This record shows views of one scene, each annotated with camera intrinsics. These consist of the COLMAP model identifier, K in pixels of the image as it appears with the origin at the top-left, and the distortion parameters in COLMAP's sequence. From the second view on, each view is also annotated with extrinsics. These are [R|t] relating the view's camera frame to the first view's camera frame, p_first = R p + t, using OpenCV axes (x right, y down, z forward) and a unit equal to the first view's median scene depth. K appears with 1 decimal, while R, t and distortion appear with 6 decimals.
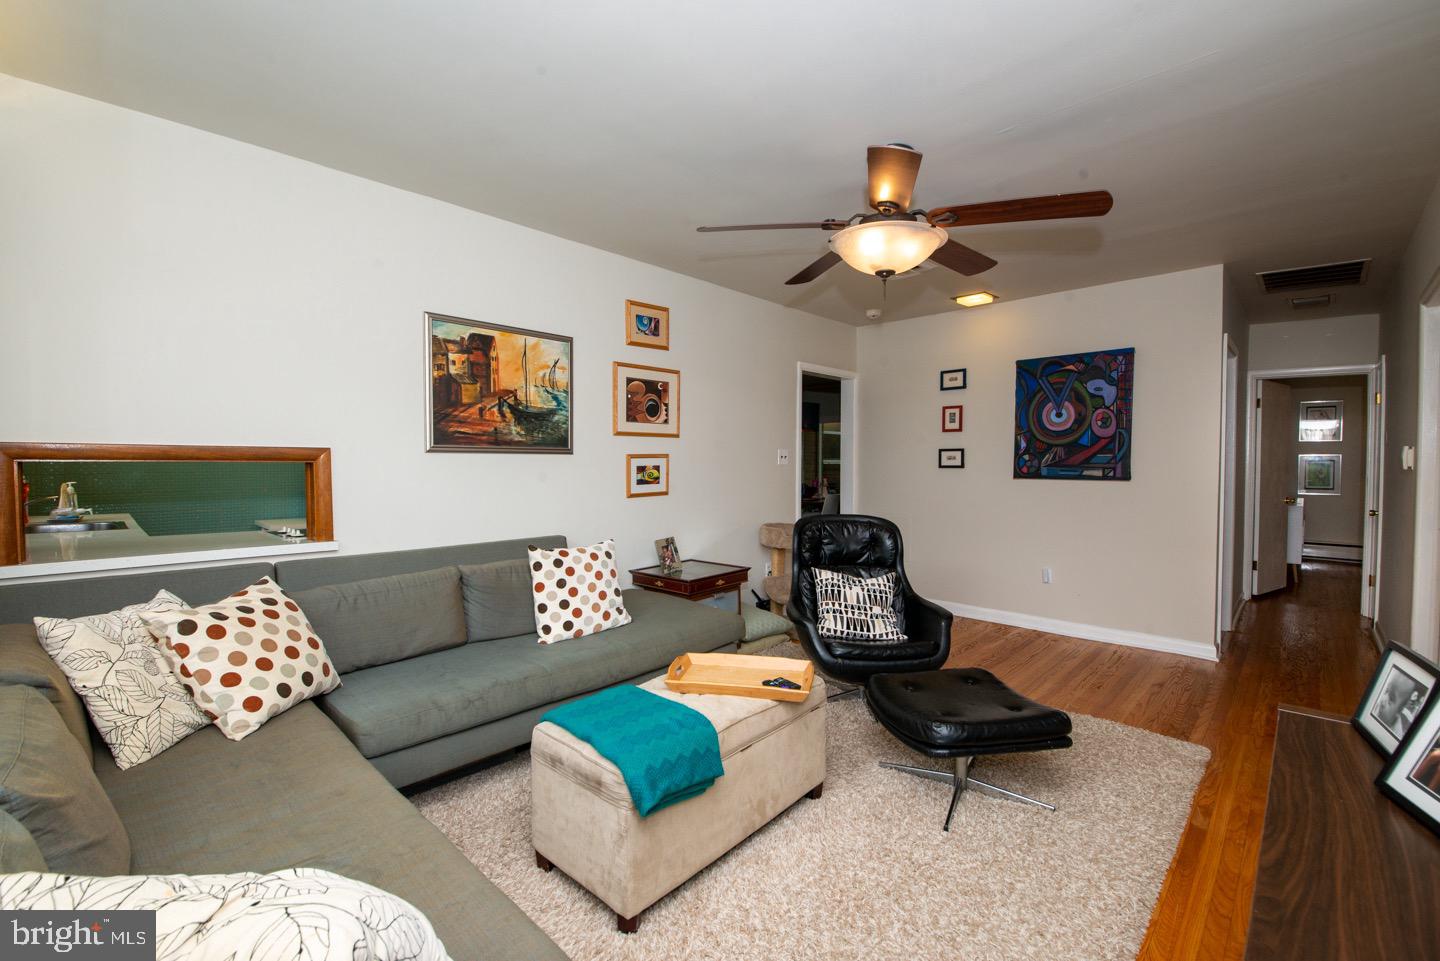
lens RADIAL K [[603.5, 0, 720.0], [0, 603.5, 480.5], [0, 0, 1]] dist [0.001104, 0.000025]
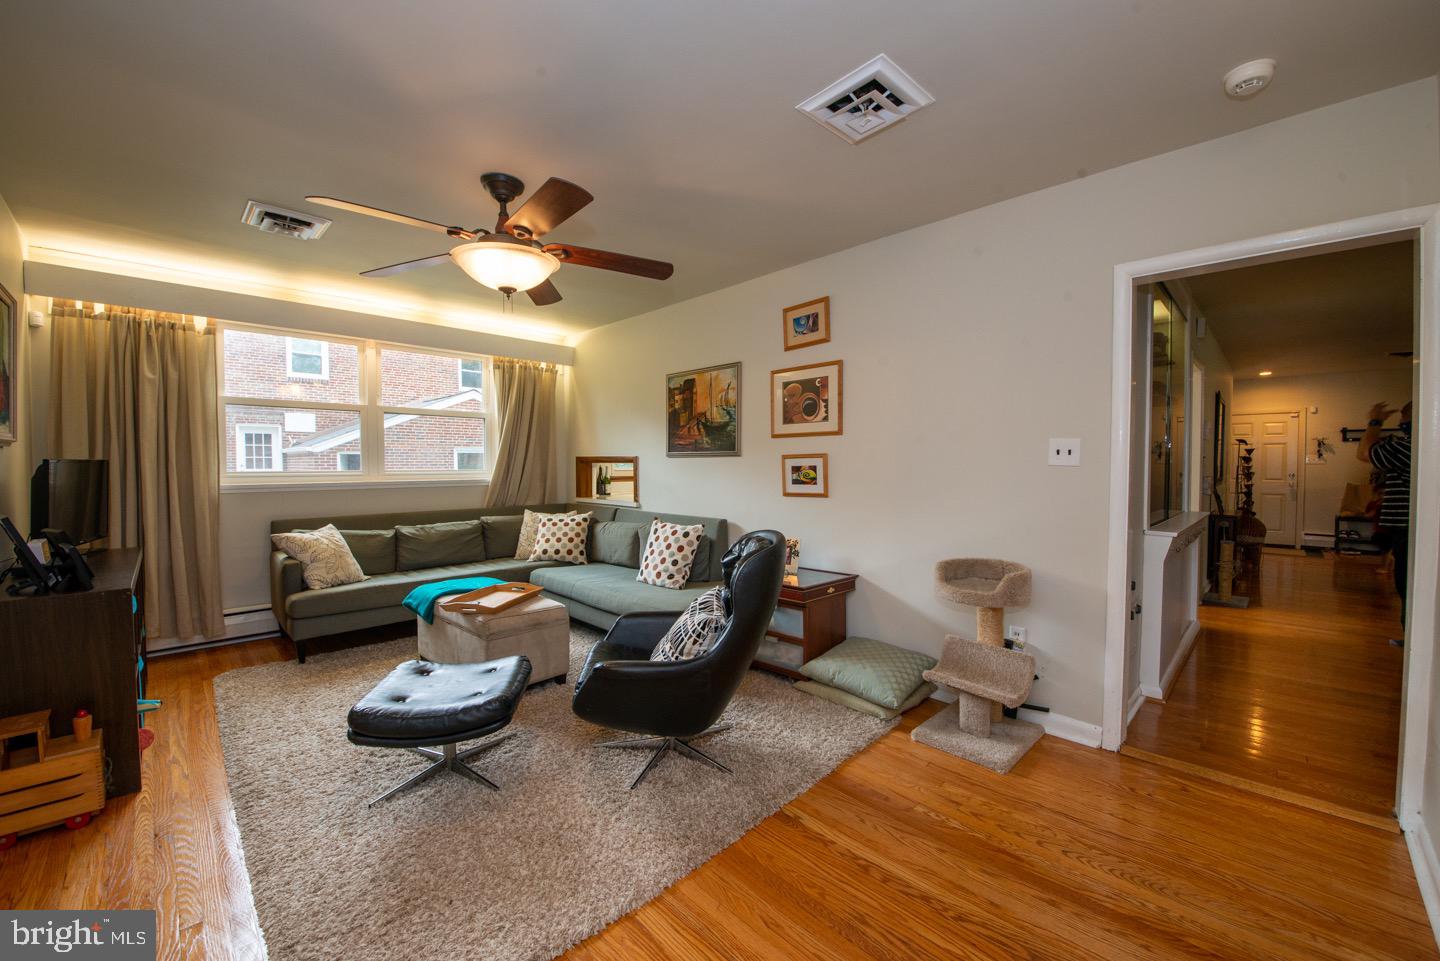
lens RADIAL K [[567.0, 0, 720.0], [0, 567.0, 480.5], [0, 0, 1]] dist [-0.000726, -0.000015]
pose [[-0.036551, 0.033202, -0.998780, 0.840370], [-0.023413, 0.999145, 0.034071, -0.029617], [0.999058, 0.024629, -0.035742, 0.916332]]
